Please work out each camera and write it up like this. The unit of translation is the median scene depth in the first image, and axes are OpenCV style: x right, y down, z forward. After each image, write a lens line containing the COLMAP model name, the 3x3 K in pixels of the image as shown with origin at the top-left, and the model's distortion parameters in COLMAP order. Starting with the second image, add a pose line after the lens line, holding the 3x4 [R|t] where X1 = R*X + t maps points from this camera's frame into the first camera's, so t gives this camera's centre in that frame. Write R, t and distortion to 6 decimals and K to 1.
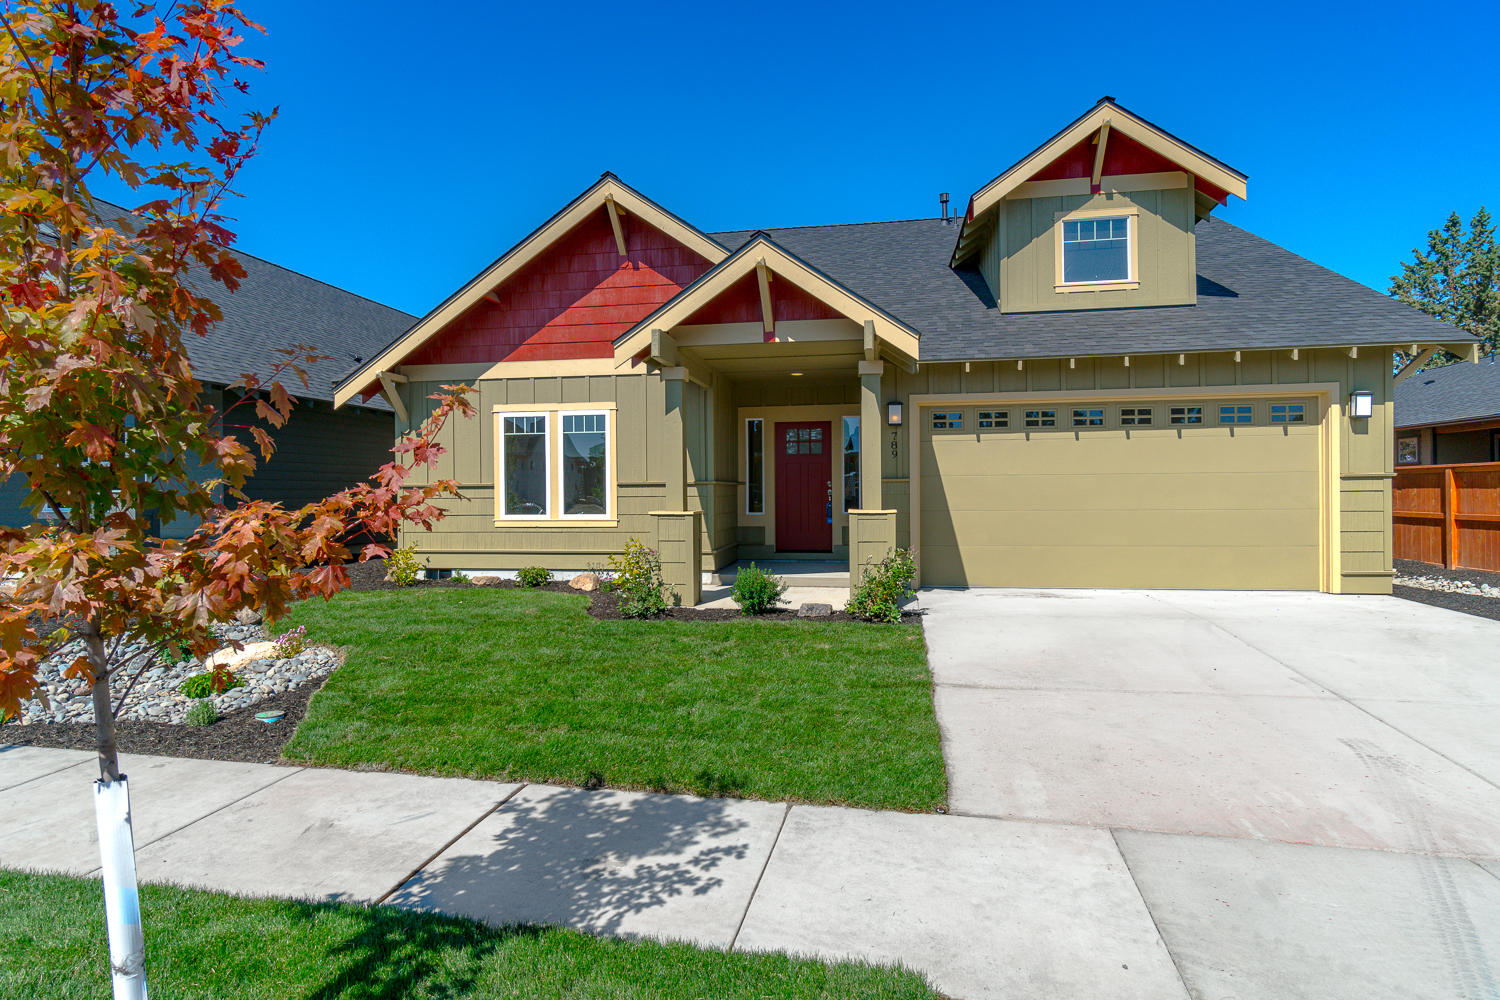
lens RADIAL K [[843.7, 0, 742.3], [0, 843.7, 495.8], [0, 0, 1]] dist [-0.004464, 0.000466]
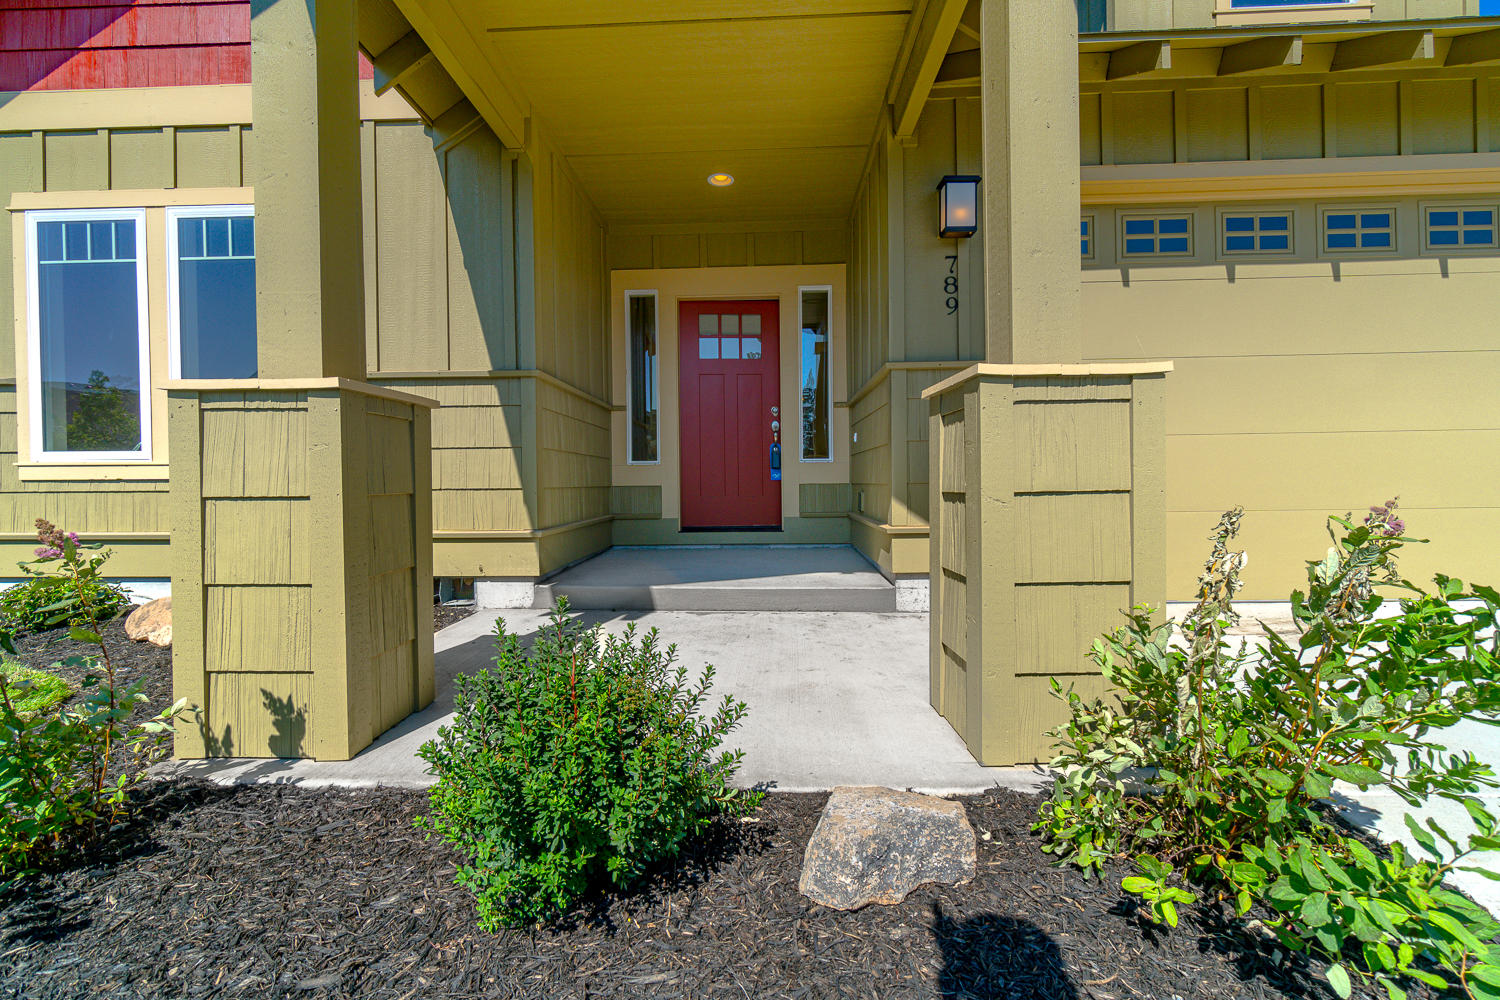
lens RADIAL K [[646.0, 0, 751.0], [0, 646.0, 490.3], [0, 0, 1]] dist [-0.012167, -0.000545]
pose [[0.989524, -0.003430, 0.144327, 0.028469], [0.002302, 0.999965, 0.007984, 0.042740], [-0.144350, -0.007568, 0.989498, 0.668913]]
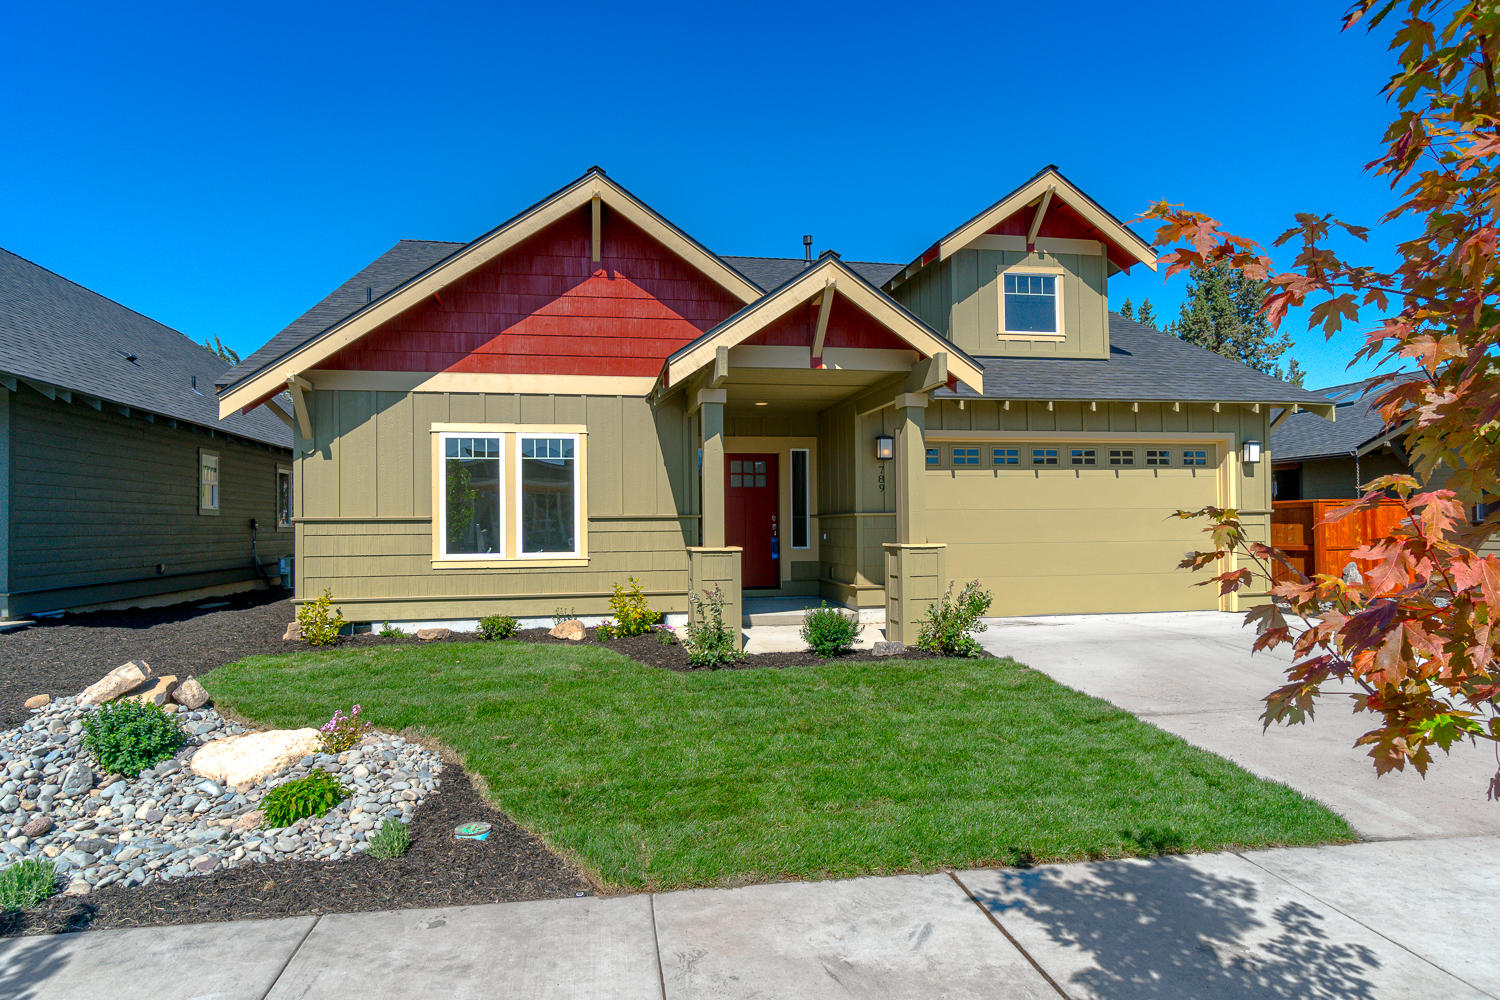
lens RADIAL K [[843.7, 0, 749.7], [0, 843.7, 513.2], [0, 0, 1]] dist [-0.004464, 0.000466]
pose [[0.937150, 0.003438, 0.348910, -0.308603], [0.003854, 0.999788, -0.020205, -0.000082], [-0.348905, 0.020280, 0.936939, 0.114976]]
